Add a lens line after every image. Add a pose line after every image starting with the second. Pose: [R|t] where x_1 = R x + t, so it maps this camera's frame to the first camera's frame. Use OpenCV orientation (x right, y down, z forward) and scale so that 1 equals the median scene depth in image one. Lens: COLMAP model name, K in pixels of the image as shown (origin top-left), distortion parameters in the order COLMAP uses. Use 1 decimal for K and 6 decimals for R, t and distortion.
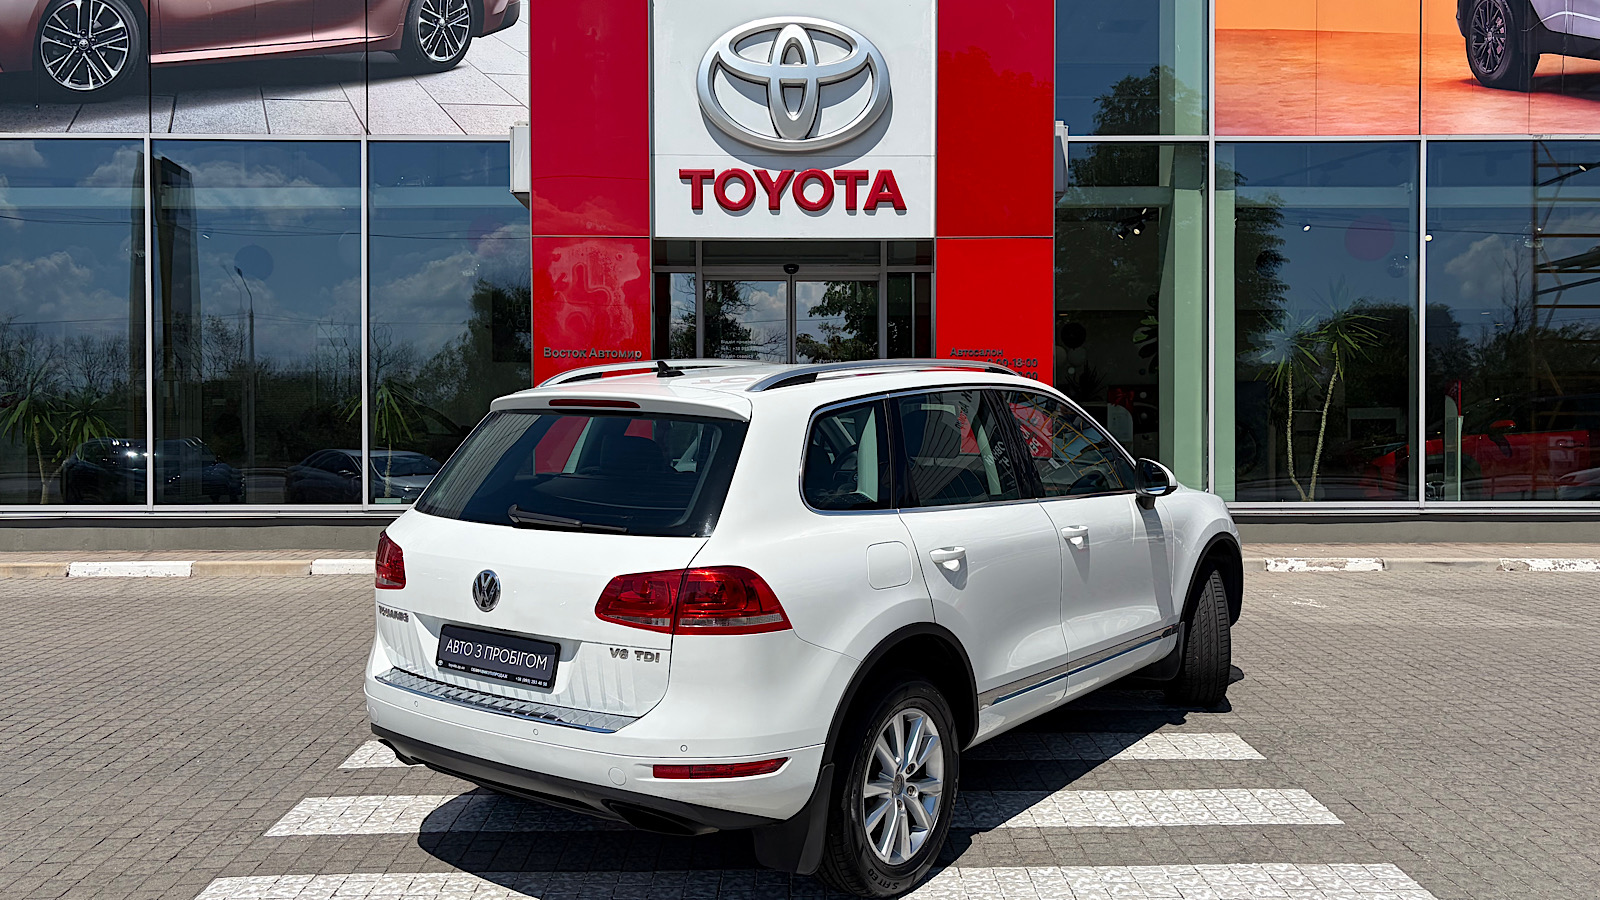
lens RADIAL K [[1223.8, 0, 789.2], [0, 1223.8, 444.8], [0, 0, 1]] dist [0.019230, 0.008791]
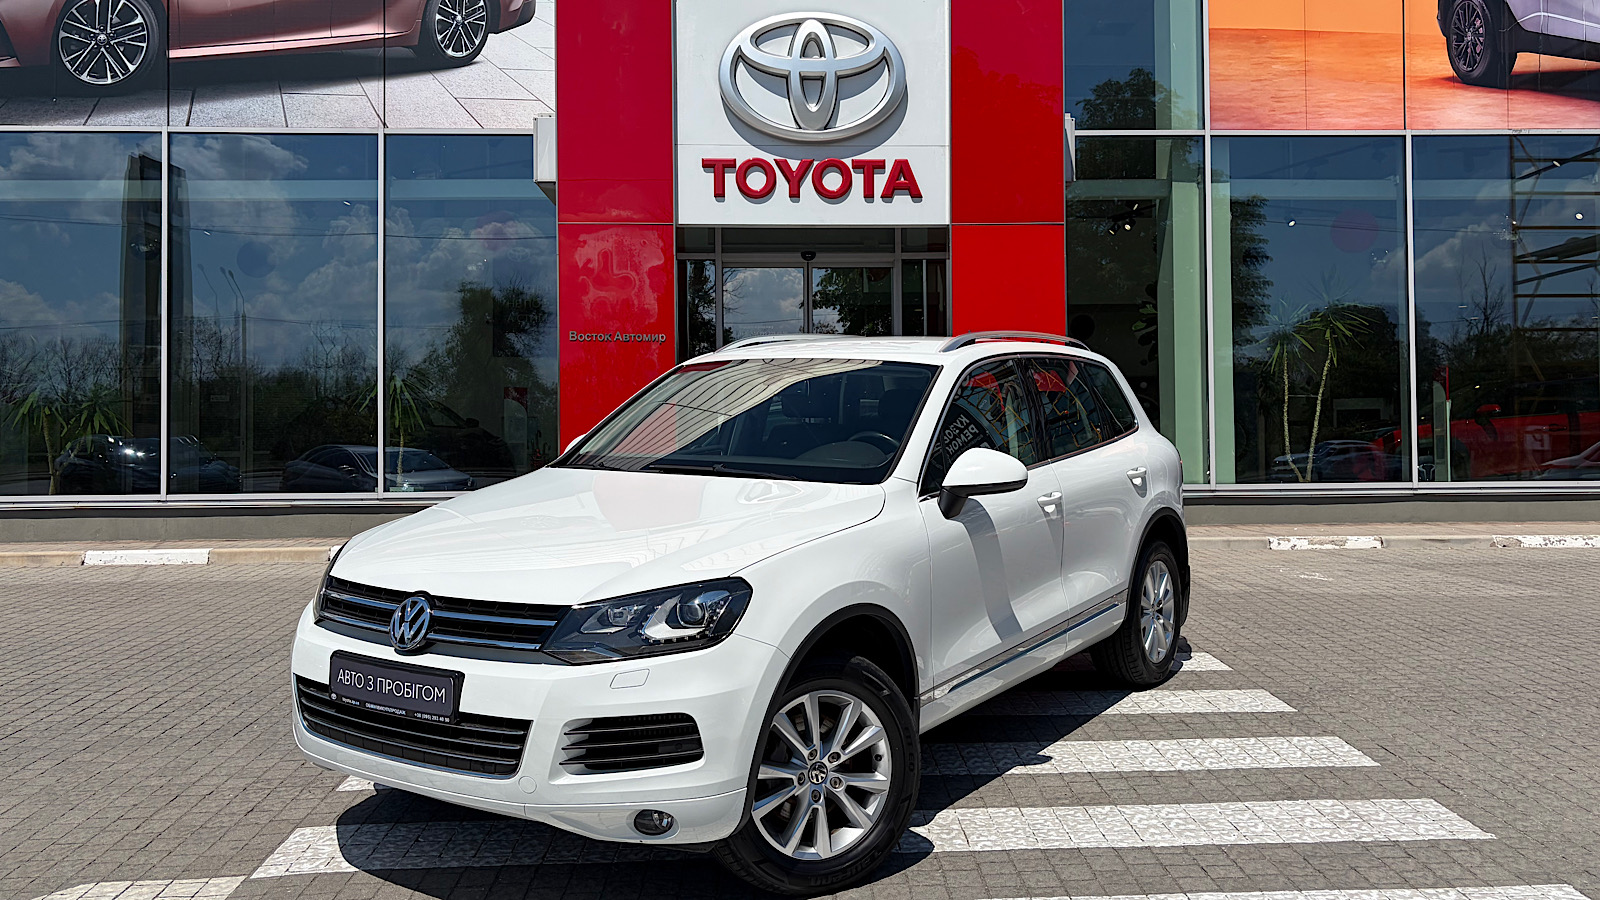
lens RADIAL K [[1217.5, 0, 806.9], [0, 1217.5, 405.1], [0, 0, 1]] dist [0.031153, -0.008706]
pose [[0.999602, -0.005058, 0.027759, -0.025708], [0.005985, 0.999423, -0.033427, 0.013961], [-0.027574, 0.033579, 0.999056, -0.015218]]
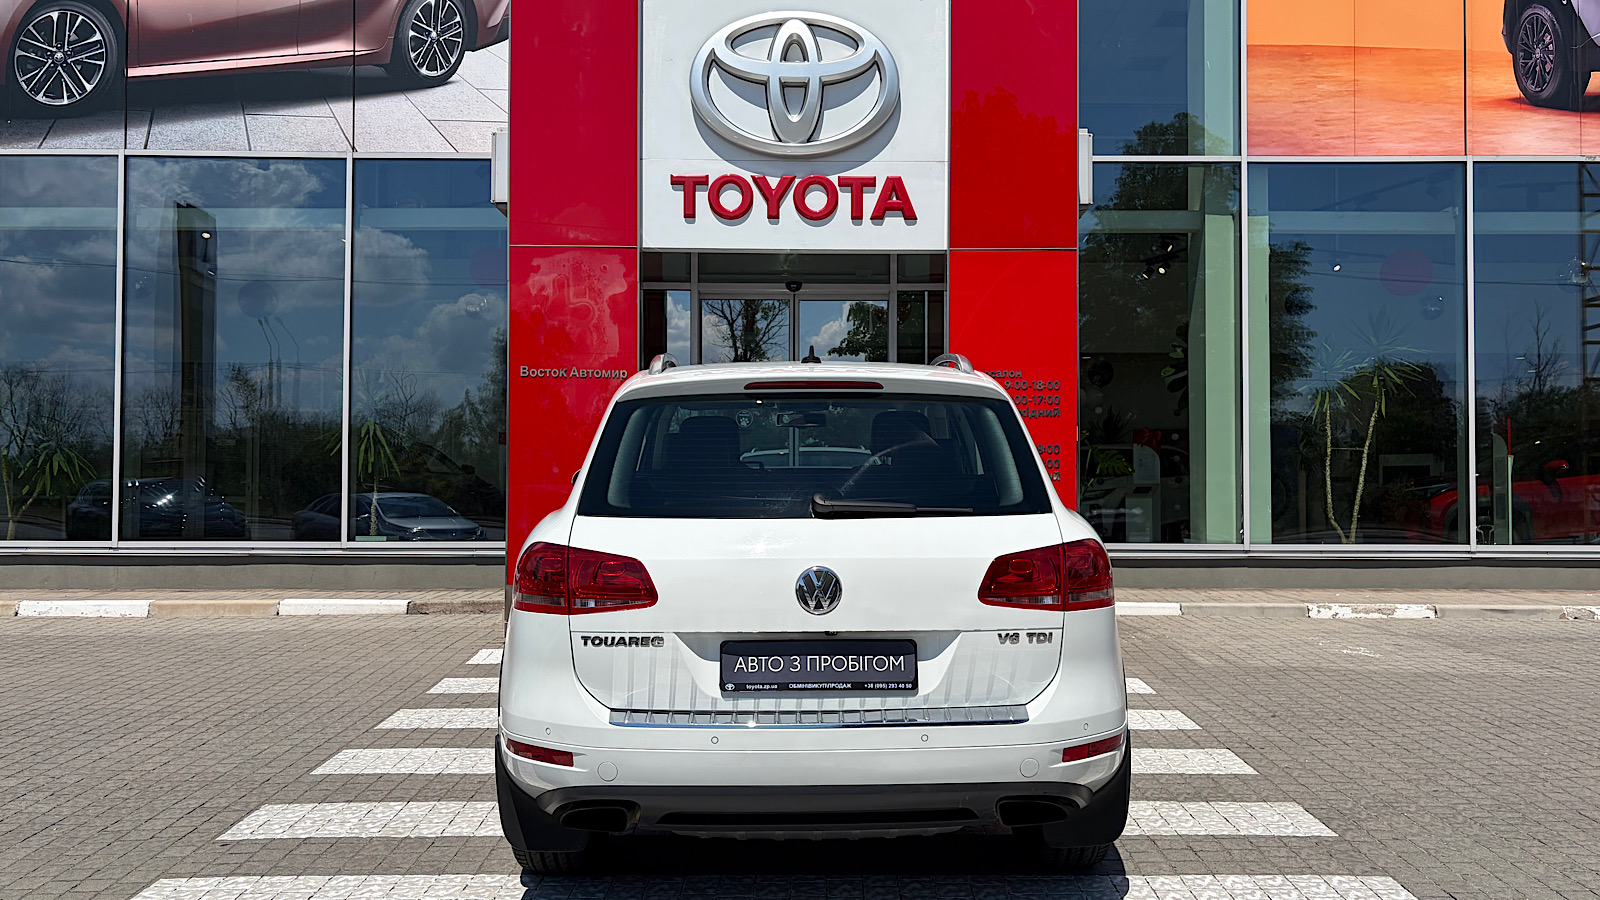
lens RADIAL K [[1203.1, 0, 806.5], [0, 1203.1, 456.2], [0, 0, 1]] dist [0.021369, 0.003809]
pose [[0.999956, 0.005127, -0.007801, 0.017257], [-0.005395, 0.999382, -0.034737, 0.014712], [0.007618, 0.034778, 0.999366, 0.083960]]
